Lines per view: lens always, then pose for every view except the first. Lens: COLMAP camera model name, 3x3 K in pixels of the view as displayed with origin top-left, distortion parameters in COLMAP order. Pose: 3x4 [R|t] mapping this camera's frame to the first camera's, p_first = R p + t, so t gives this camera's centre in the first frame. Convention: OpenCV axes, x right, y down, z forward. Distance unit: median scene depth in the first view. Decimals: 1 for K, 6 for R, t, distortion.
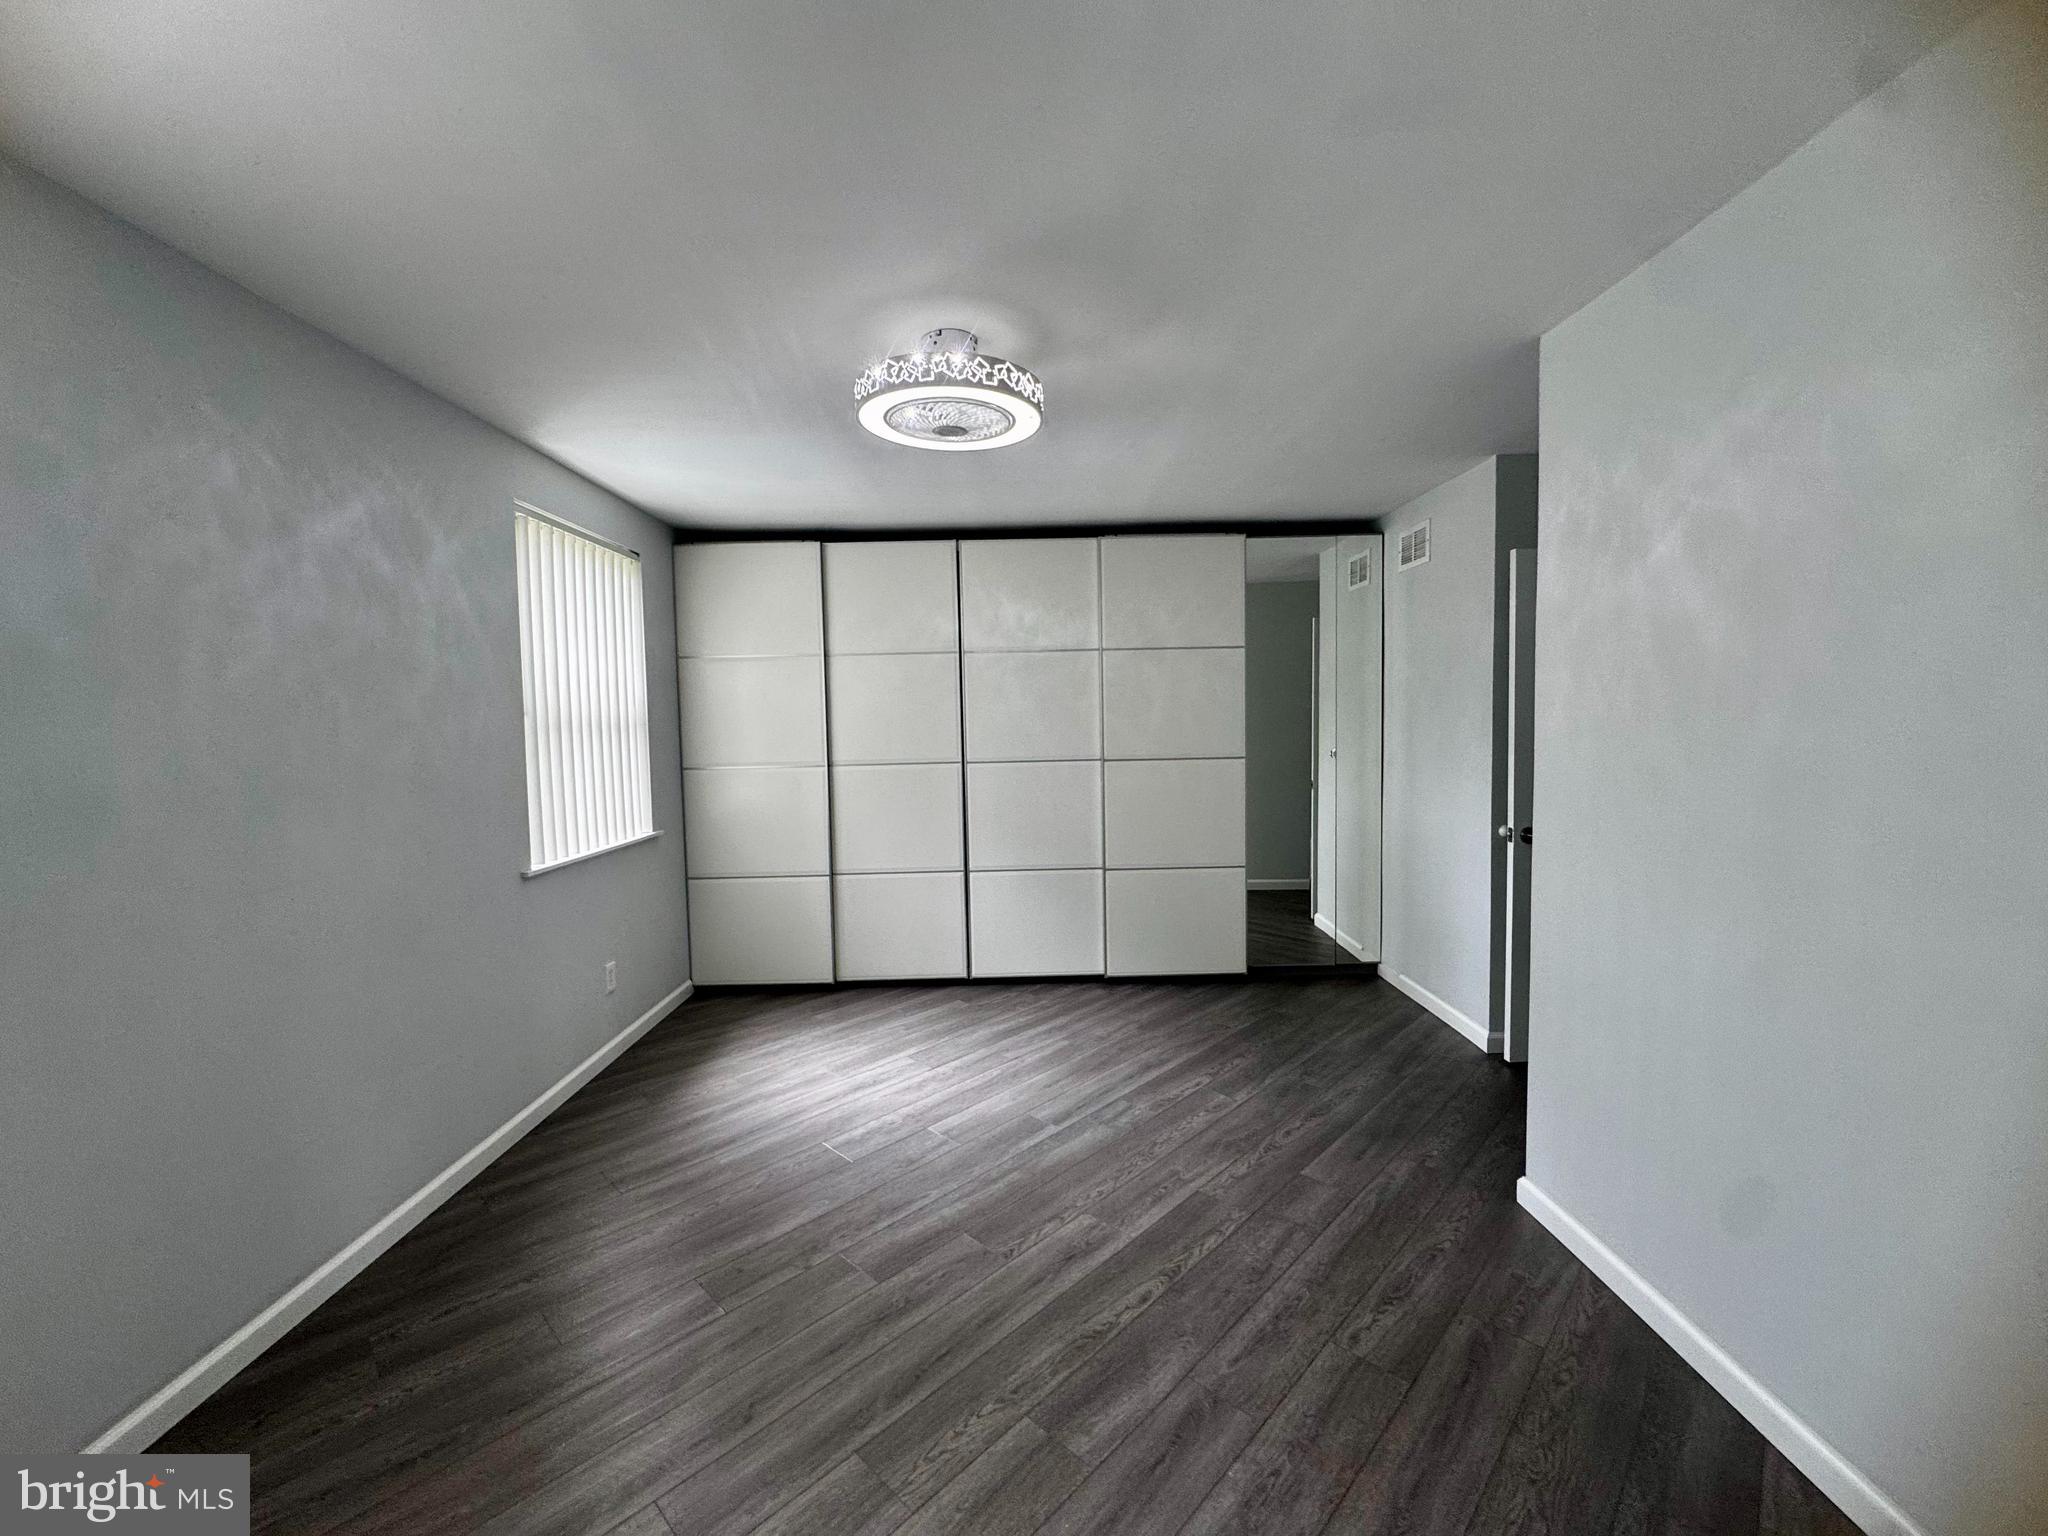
lens RADIAL K [[820.9, 0, 1021.3], [0, 820.9, 763.9], [0, 0, 1]] dist [-0.004744, 0.000187]
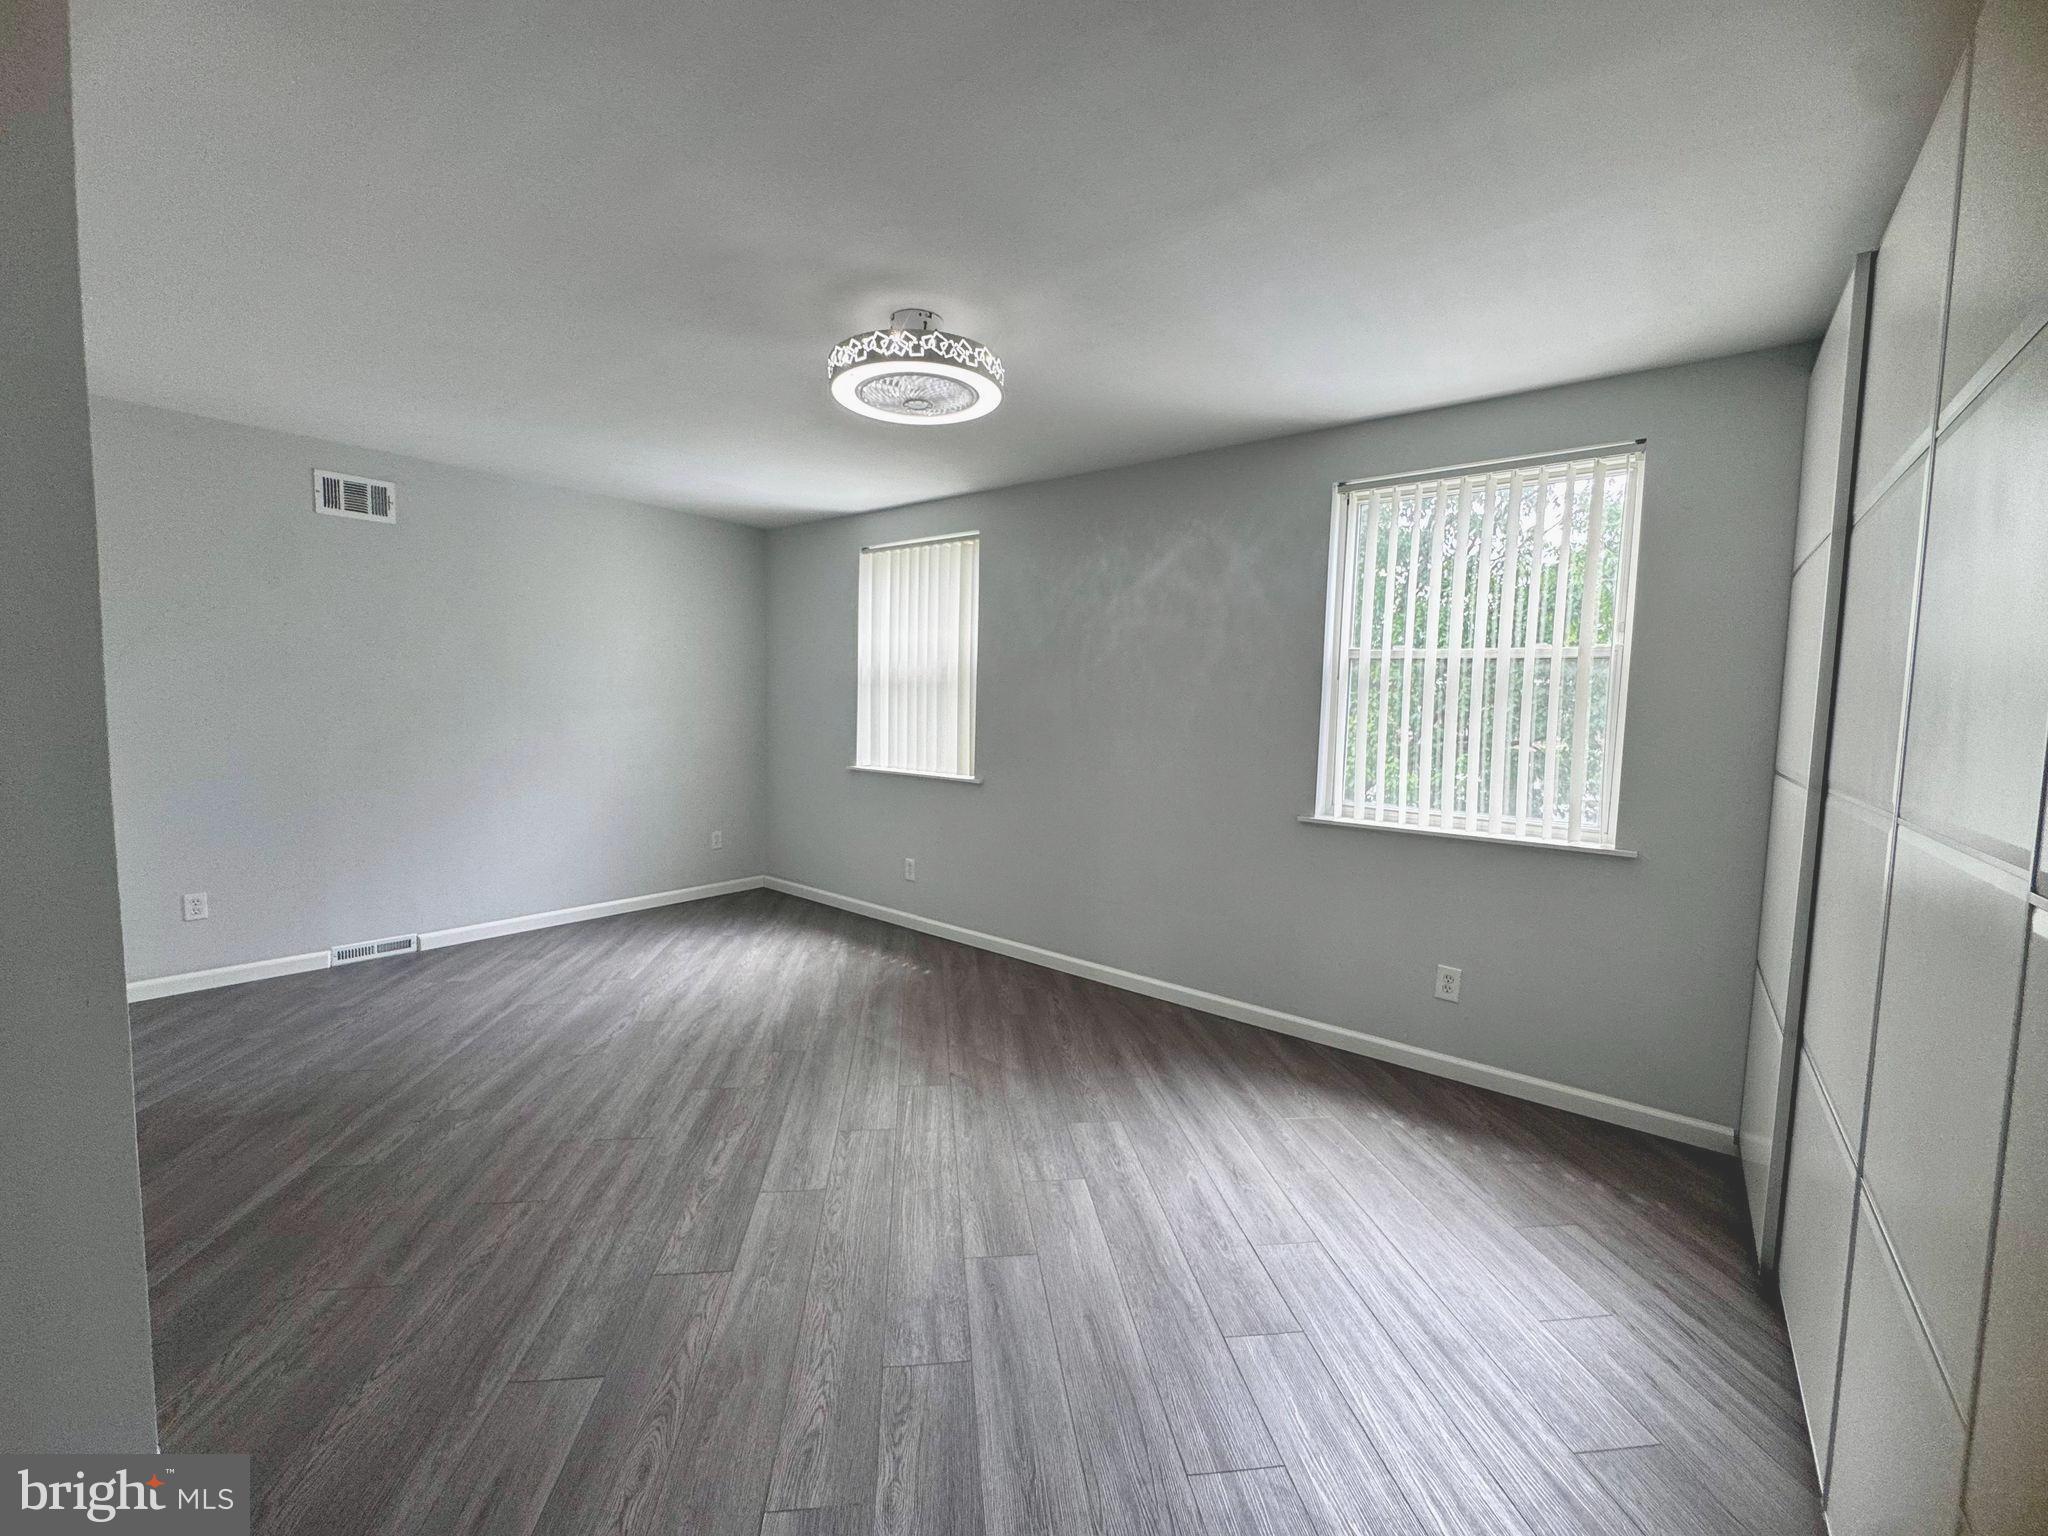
lens RADIAL K [[820.9, 0, 1021.3], [0, 820.9, 763.9], [0, 0, 1]] dist [-0.004744, 0.000187]
pose [[-0.627410, 0.059651, -0.776401, 0.654526], [-0.053689, 0.991375, 0.119554, -0.071016], [0.776836, 0.116693, -0.618796, 1.732625]]
